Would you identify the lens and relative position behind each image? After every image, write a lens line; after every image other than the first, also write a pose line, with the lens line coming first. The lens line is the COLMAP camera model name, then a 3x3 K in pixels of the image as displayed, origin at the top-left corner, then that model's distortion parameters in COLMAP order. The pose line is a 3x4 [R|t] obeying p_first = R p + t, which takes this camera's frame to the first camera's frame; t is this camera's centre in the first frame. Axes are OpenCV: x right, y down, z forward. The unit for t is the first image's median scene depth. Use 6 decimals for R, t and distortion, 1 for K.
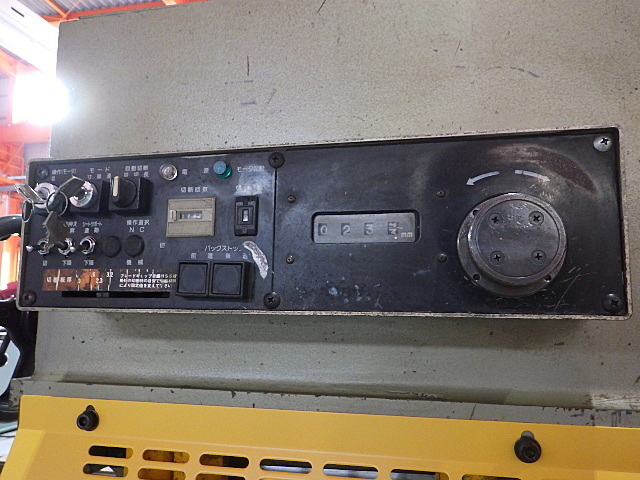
lens RADIAL K [[530.1, 0, 320.7], [0, 530.1, 240.6], [0, 0, 1]] dist [-0.001752, 0.000716]
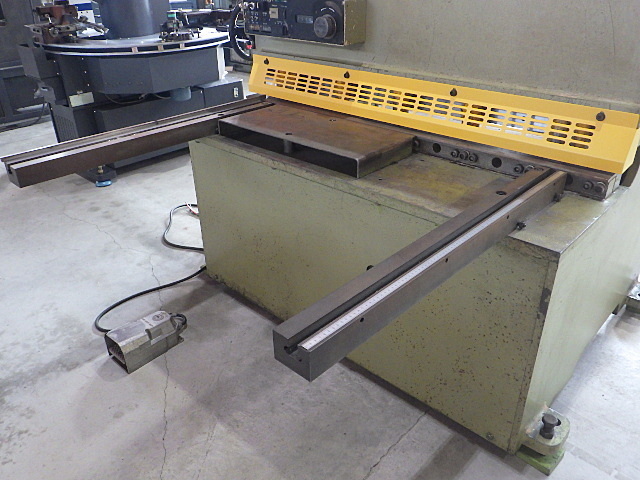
lens RADIAL K [[530.1, 0, 318.9], [0, 530.1, 239.8], [0, 0, 1]] dist [-0.001752, 0.000716]
pose [[0.860277, 0.219808, -0.460008, 2.299153], [0.082011, 0.830869, 0.550391, -0.803684], [0.503187, -0.511215, 0.696751, -2.557103]]
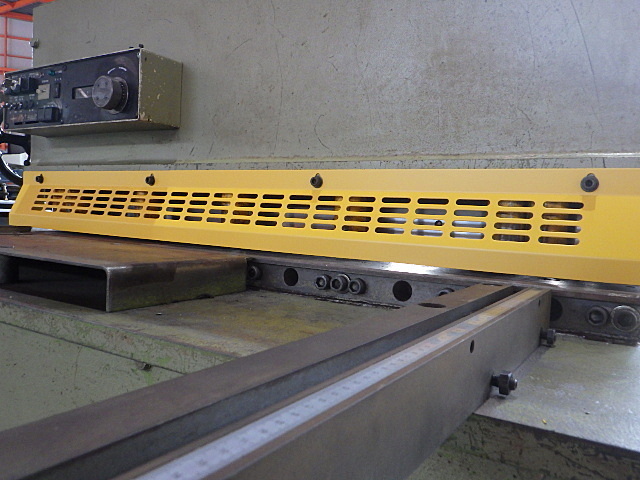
lens RADIAL K [[530.1, 0, 320.5], [0, 530.1, 244.4], [0, 0, 1]] dist [-0.001752, 0.000716]
pose [[0.942762, 0.053356, -0.329172, 1.934089], [0.001697, 0.986336, 0.164737, 0.268235], [0.333463, -0.155866, 0.929789, -1.103601]]
